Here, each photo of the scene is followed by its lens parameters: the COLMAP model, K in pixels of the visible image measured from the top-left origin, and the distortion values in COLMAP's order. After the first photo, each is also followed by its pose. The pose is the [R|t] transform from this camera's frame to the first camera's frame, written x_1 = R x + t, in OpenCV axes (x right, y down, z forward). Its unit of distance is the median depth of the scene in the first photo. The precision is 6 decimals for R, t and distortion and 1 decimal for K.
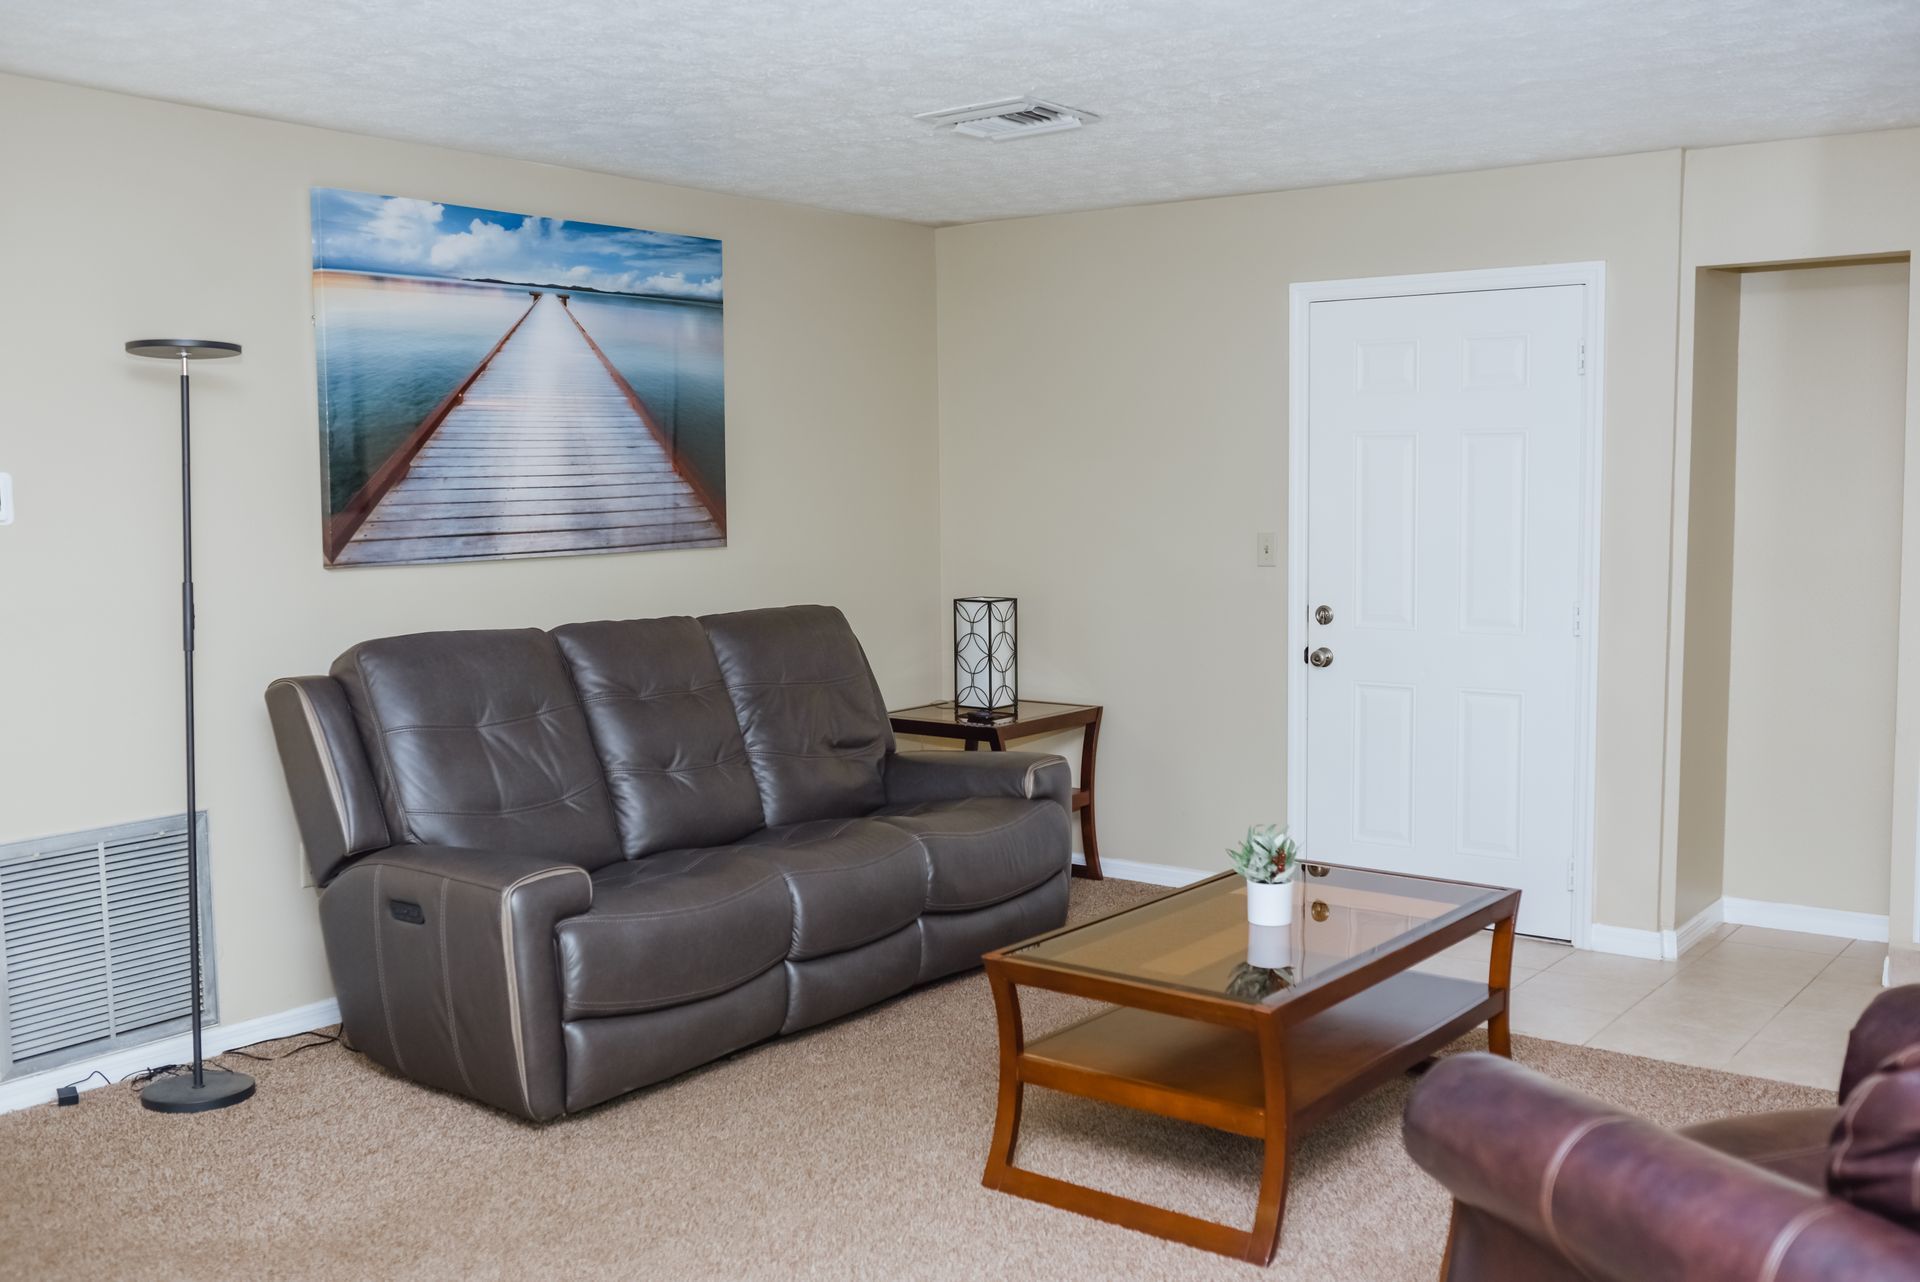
lens RADIAL K [[1855.2, 0, 946.0], [0, 1855.2, 635.9], [0, 0, 1]] dist [-0.004275, 0.000000]
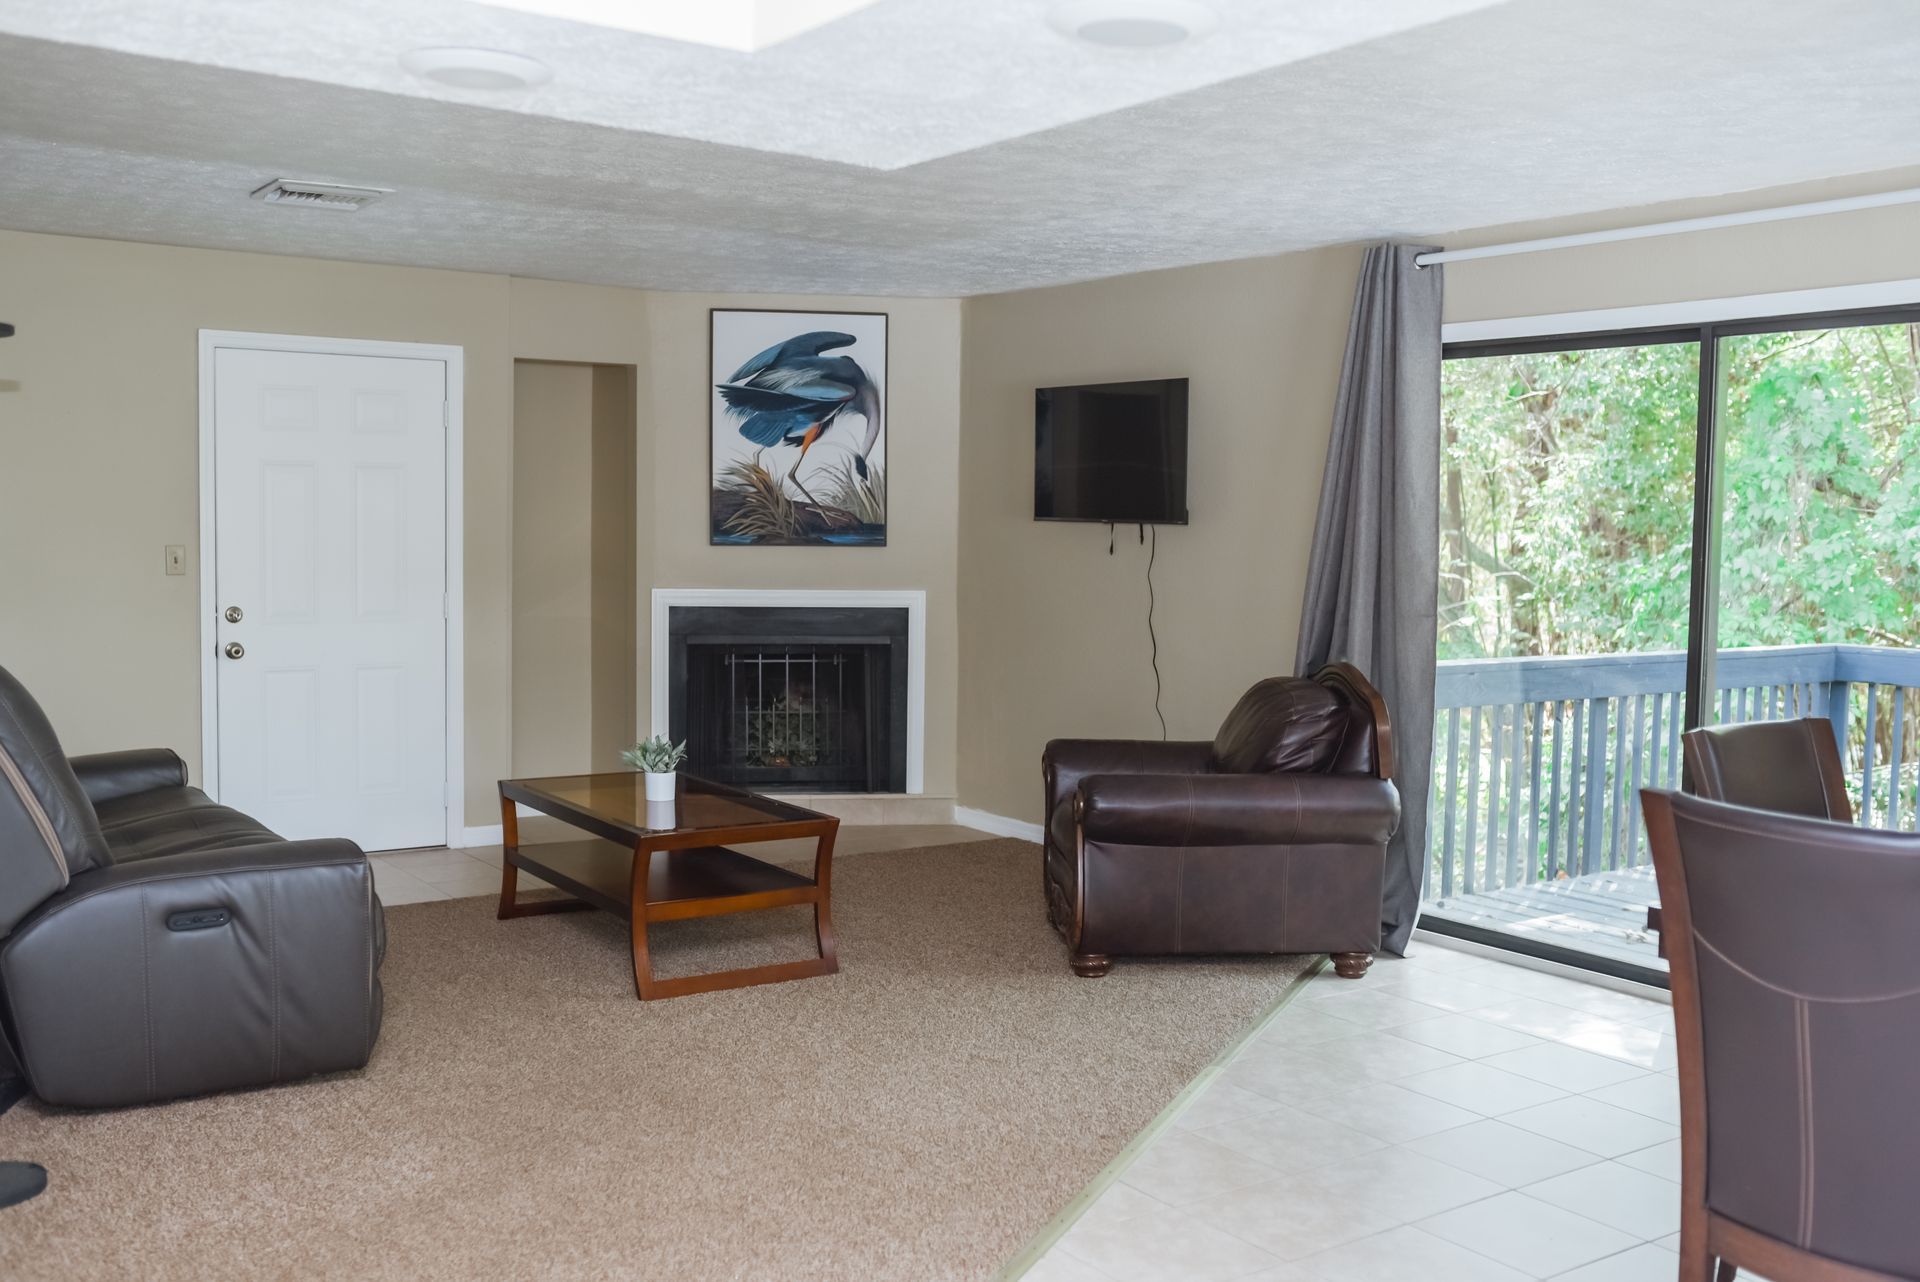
lens RADIAL K [[1776.1, 0, 960.1], [0, 1776.1, 646.7], [0, 0, 1]] dist [-0.023469, 0.000000]
pose [[0.323863, -0.053469, 0.944592, -0.797789], [0.067473, 0.997165, 0.033311, 0.002996], [-0.943695, 0.052946, 0.326552, 0.230533]]
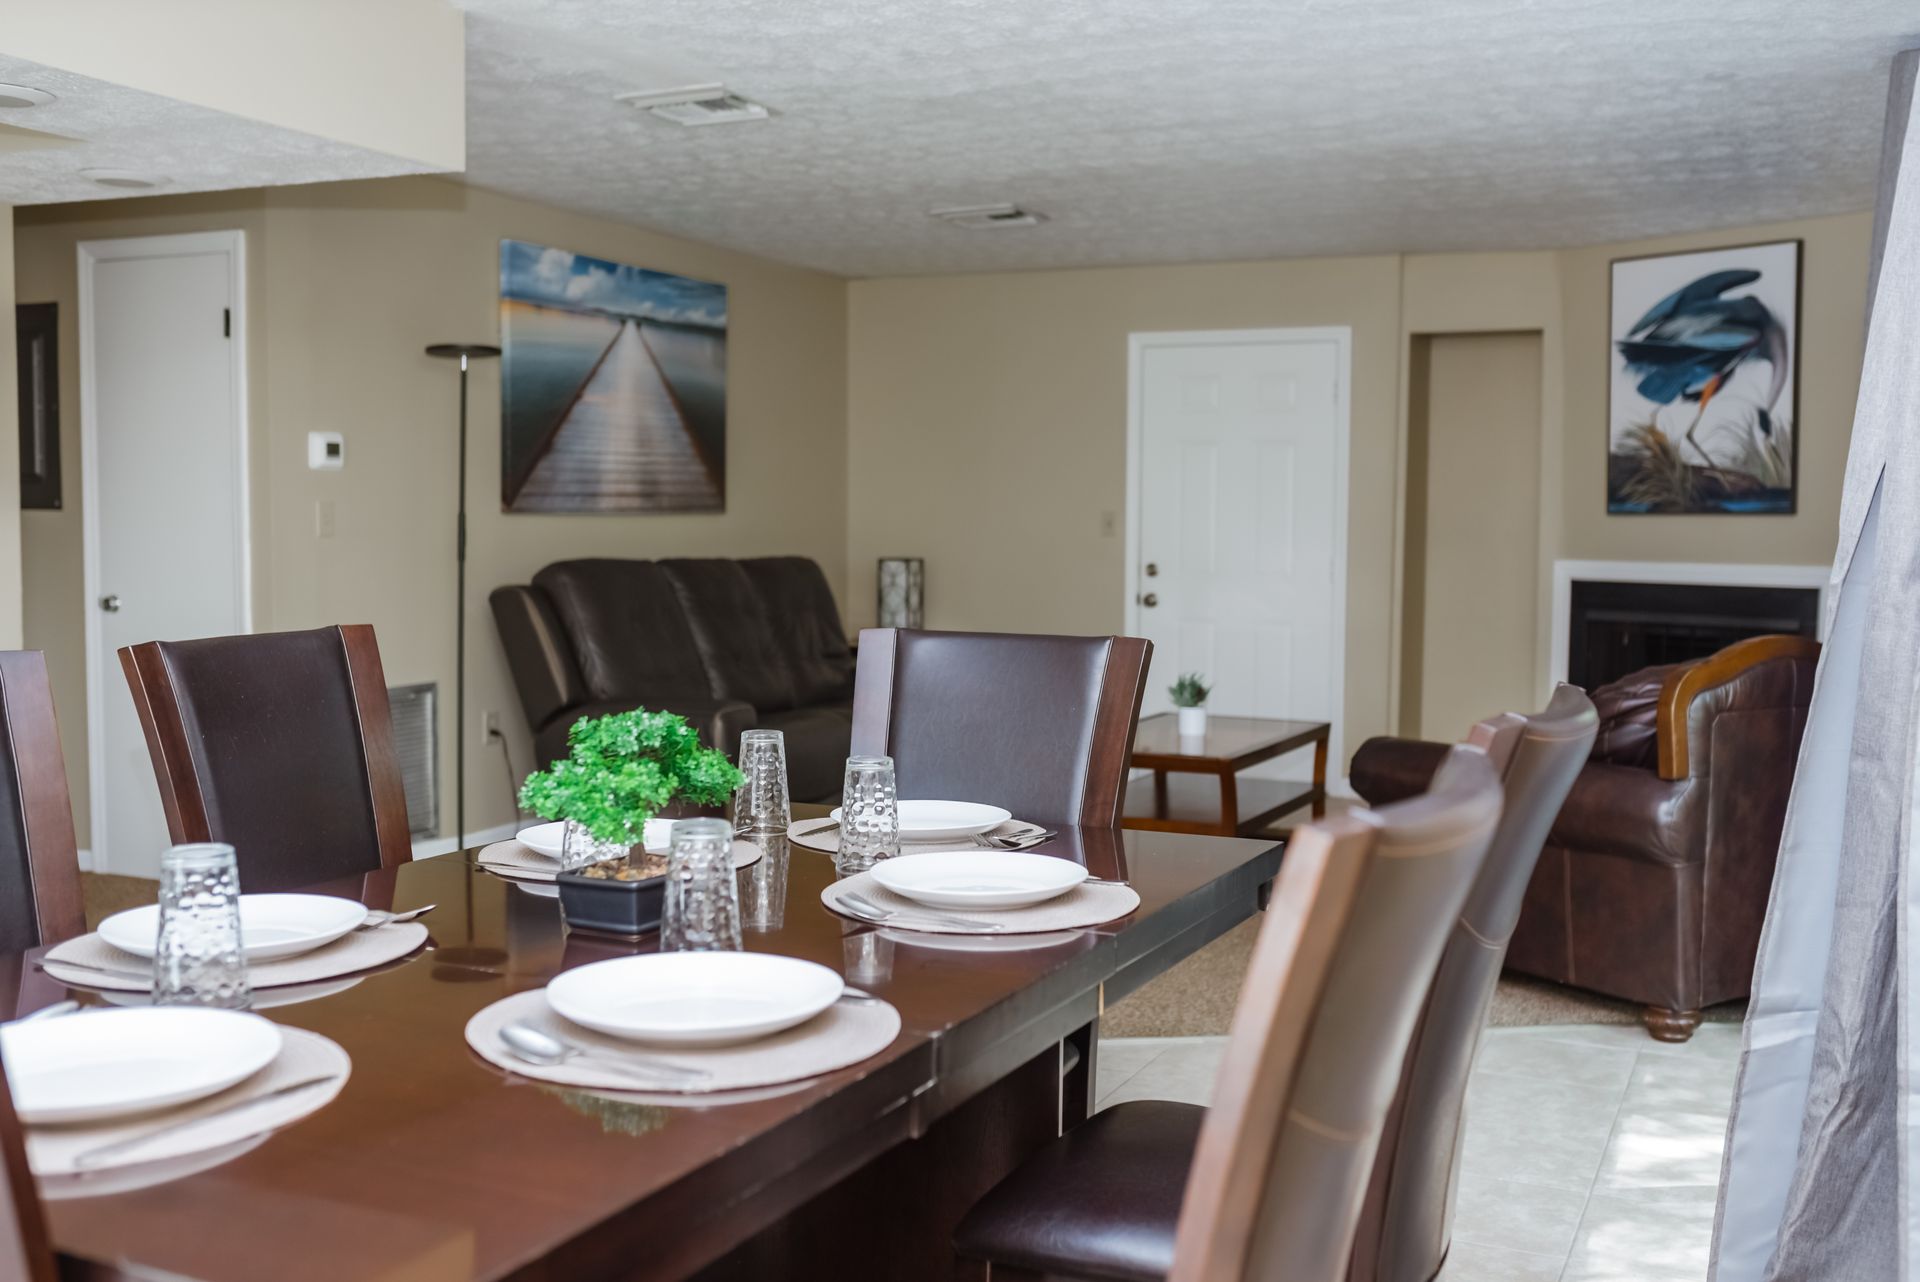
lens RADIAL K [[1855.2, 0, 970.6], [0, 1855.2, 639.9], [0, 0, 1]] dist [-0.004275, 0.000000]
pose [[0.976702, 0.002186, 0.214587, -0.261935], [0.001666, 0.999841, -0.017765, 0.075406], [-0.214592, 0.017708, 0.976543, -0.385344]]
